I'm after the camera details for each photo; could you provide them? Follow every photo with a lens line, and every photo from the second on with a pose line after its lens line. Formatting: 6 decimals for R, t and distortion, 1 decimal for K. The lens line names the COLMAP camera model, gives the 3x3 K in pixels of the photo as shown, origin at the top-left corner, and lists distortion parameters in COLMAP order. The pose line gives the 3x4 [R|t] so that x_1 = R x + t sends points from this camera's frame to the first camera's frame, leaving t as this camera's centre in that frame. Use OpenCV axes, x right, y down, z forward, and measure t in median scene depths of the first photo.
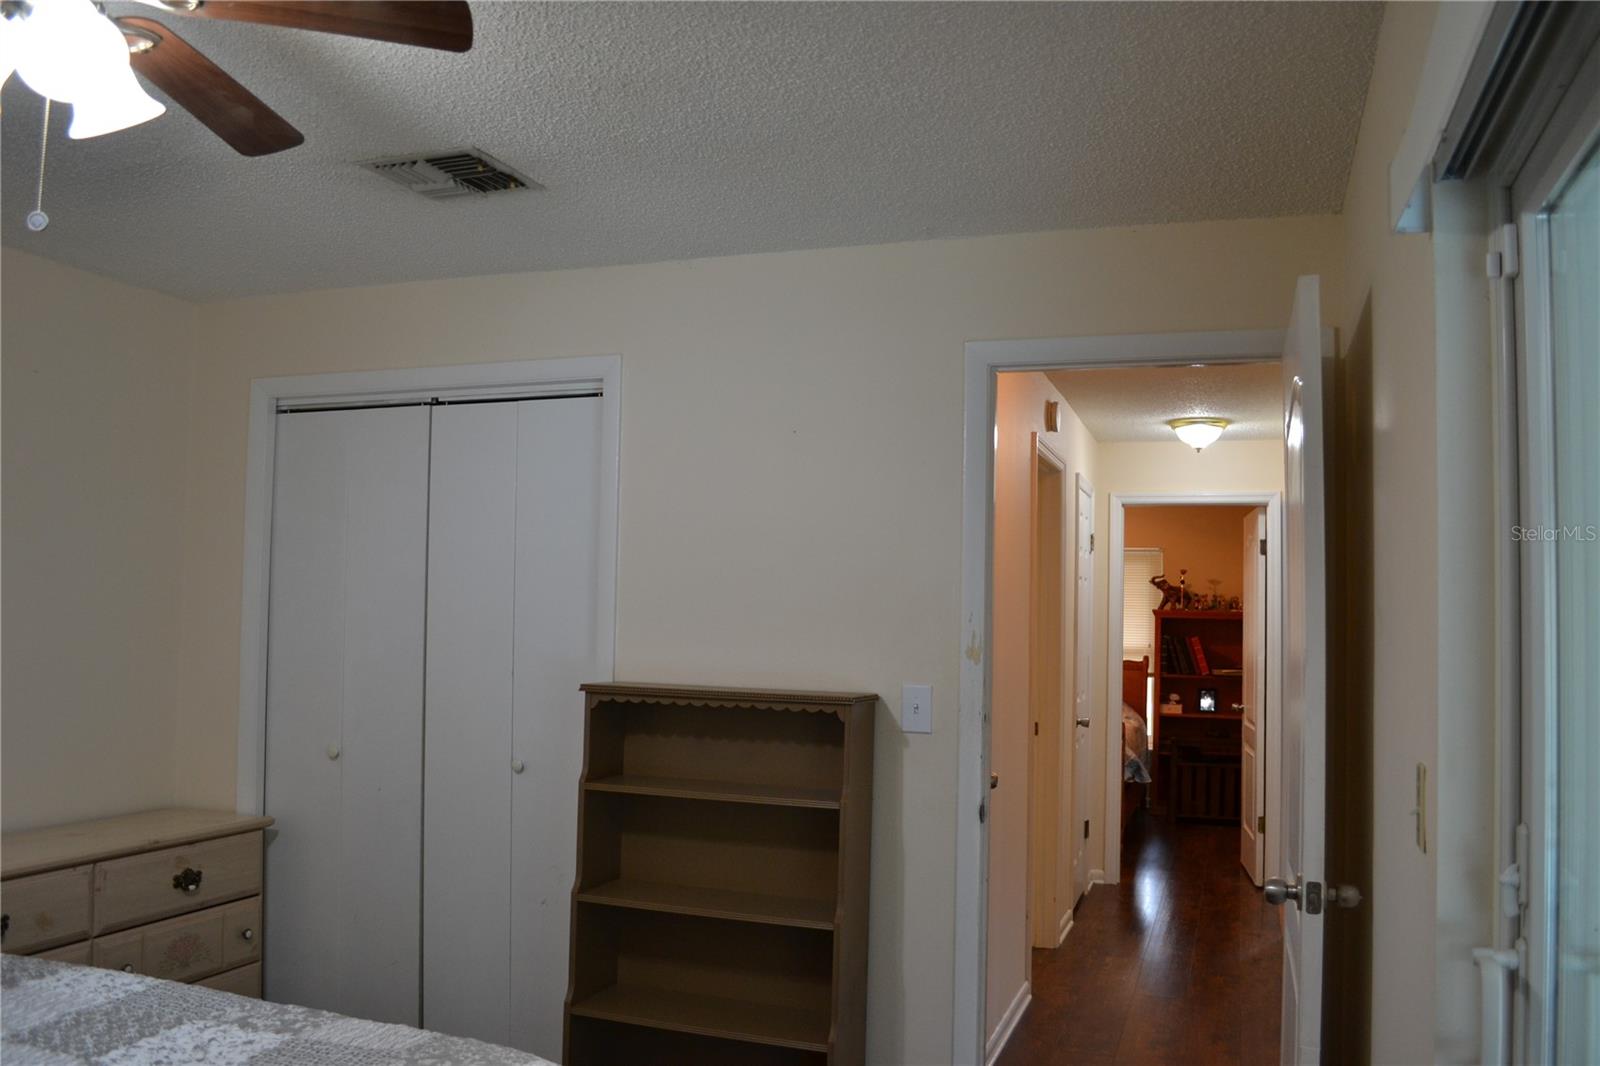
lens RADIAL K [[1280.5, 0, 800.6], [0, 1280.5, 540.7], [0, 0, 1]] dist [-0.084656, 0.013010]
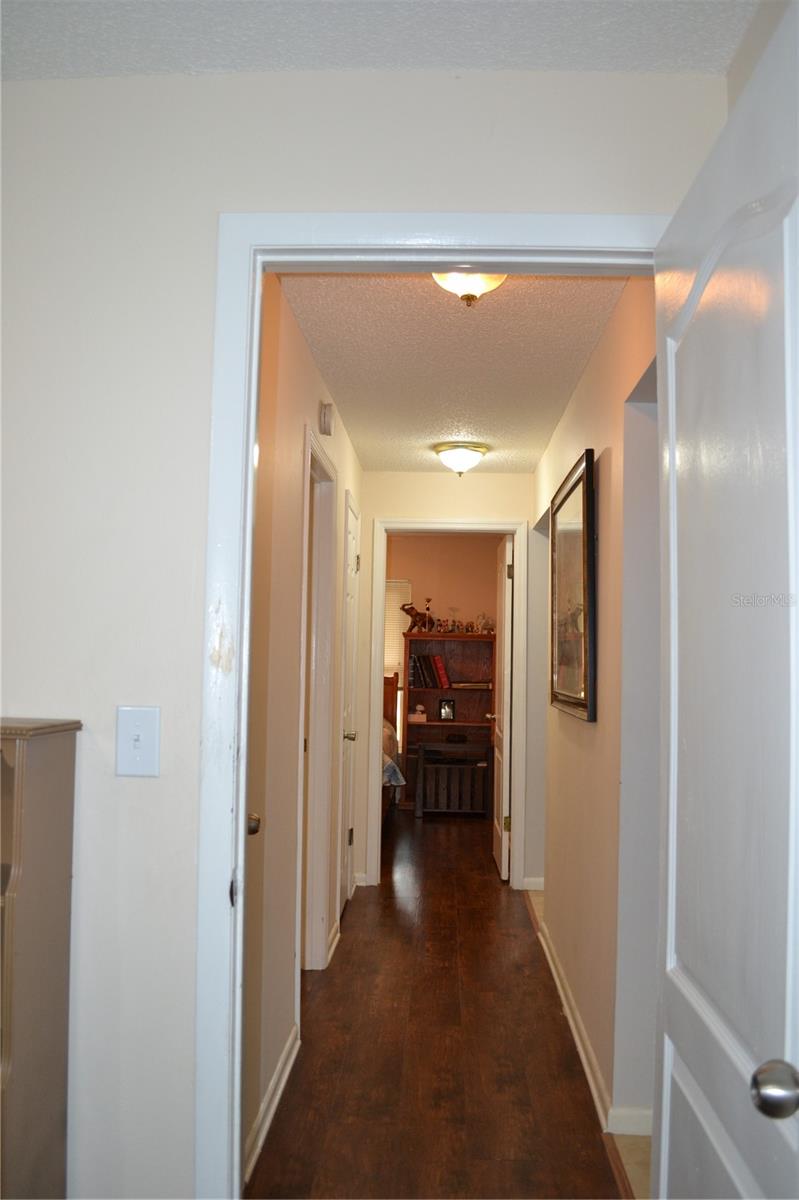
lens RADIAL K [[960.4, 0, 399.5], [0, 960.4, 600.0], [0, 0, 1]] dist [-0.084656, 0.013010]
pose [[0.959545, 0.010911, 0.281344, 0.067337], [-0.013910, 0.999866, 0.008663, 0.041579], [-0.281212, -0.012226, 0.959568, 0.394767]]
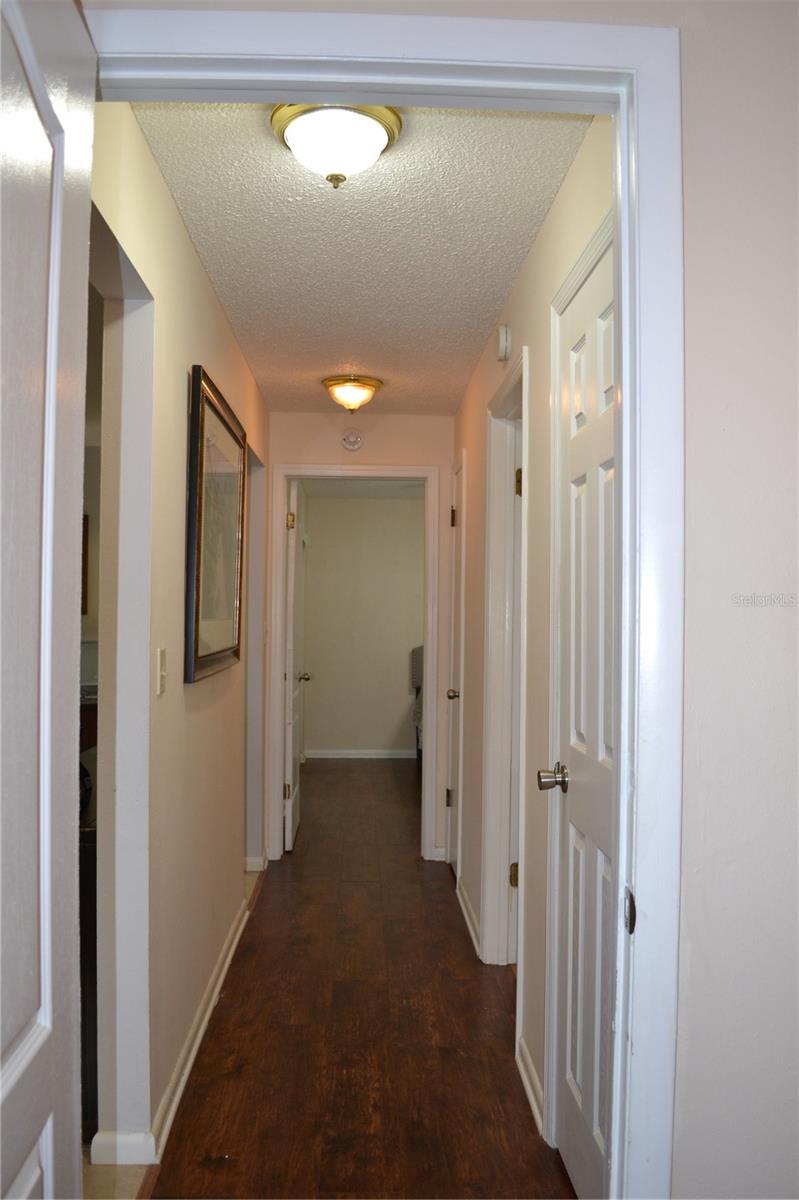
lens RADIAL K [[960.4, 0, 399.5], [0, 960.4, 600.0], [0, 0, 1]] dist [-0.084656, 0.013010]
pose [[-0.930389, -0.039282, -0.364464, 0.648508], [-0.009395, 0.996471, -0.083416, 0.163905], [0.366454, -0.074185, -0.927474, 2.072642]]
